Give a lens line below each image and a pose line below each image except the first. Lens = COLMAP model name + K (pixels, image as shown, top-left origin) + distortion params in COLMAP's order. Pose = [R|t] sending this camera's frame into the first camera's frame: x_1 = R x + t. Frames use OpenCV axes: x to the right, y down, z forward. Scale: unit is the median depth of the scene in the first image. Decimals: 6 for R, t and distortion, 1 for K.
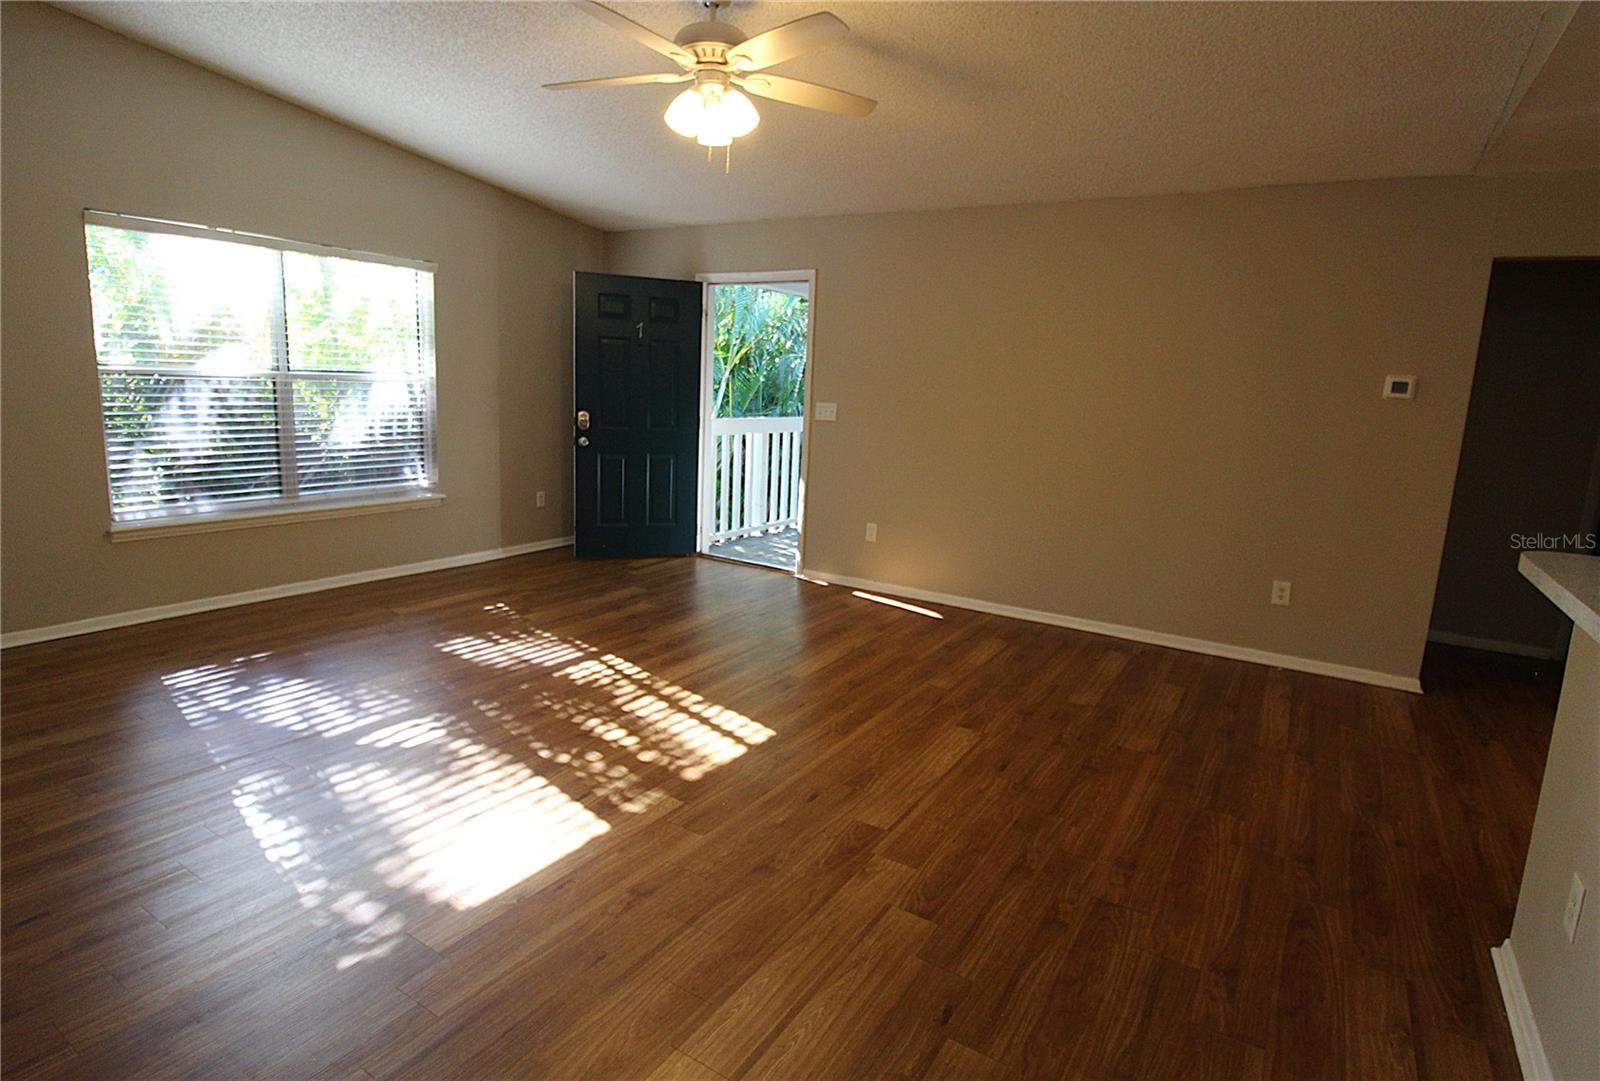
lens RADIAL K [[842.0, 0, 801.8], [0, 842.0, 530.3], [0, 0, 1]] dist [-0.005850, -0.000882]
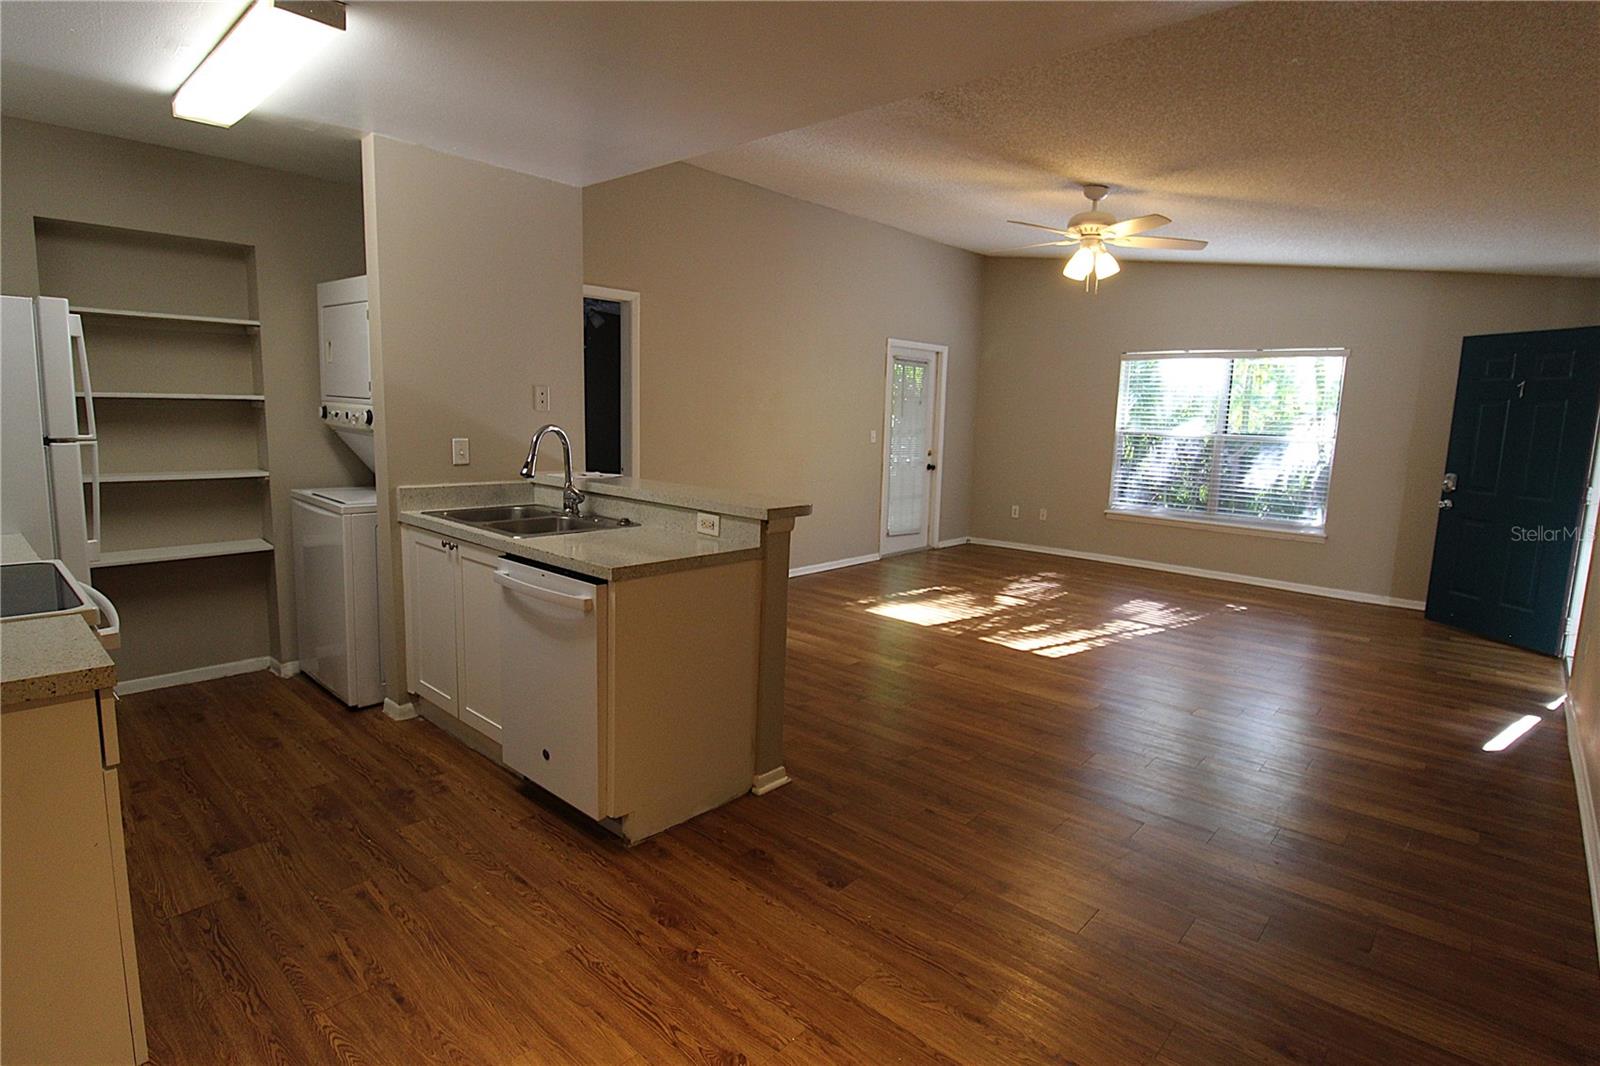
lens RADIAL K [[771.1, 0, 801.5], [0, 771.1, 528.1], [0, 0, 1]] dist [0.002112, 0.000141]
pose [[-0.171603, 0.099755, -0.980103, 1.093515], [-0.212290, 0.967743, 0.135667, -0.057127], [0.962021, 0.231347, -0.144891, 0.577380]]
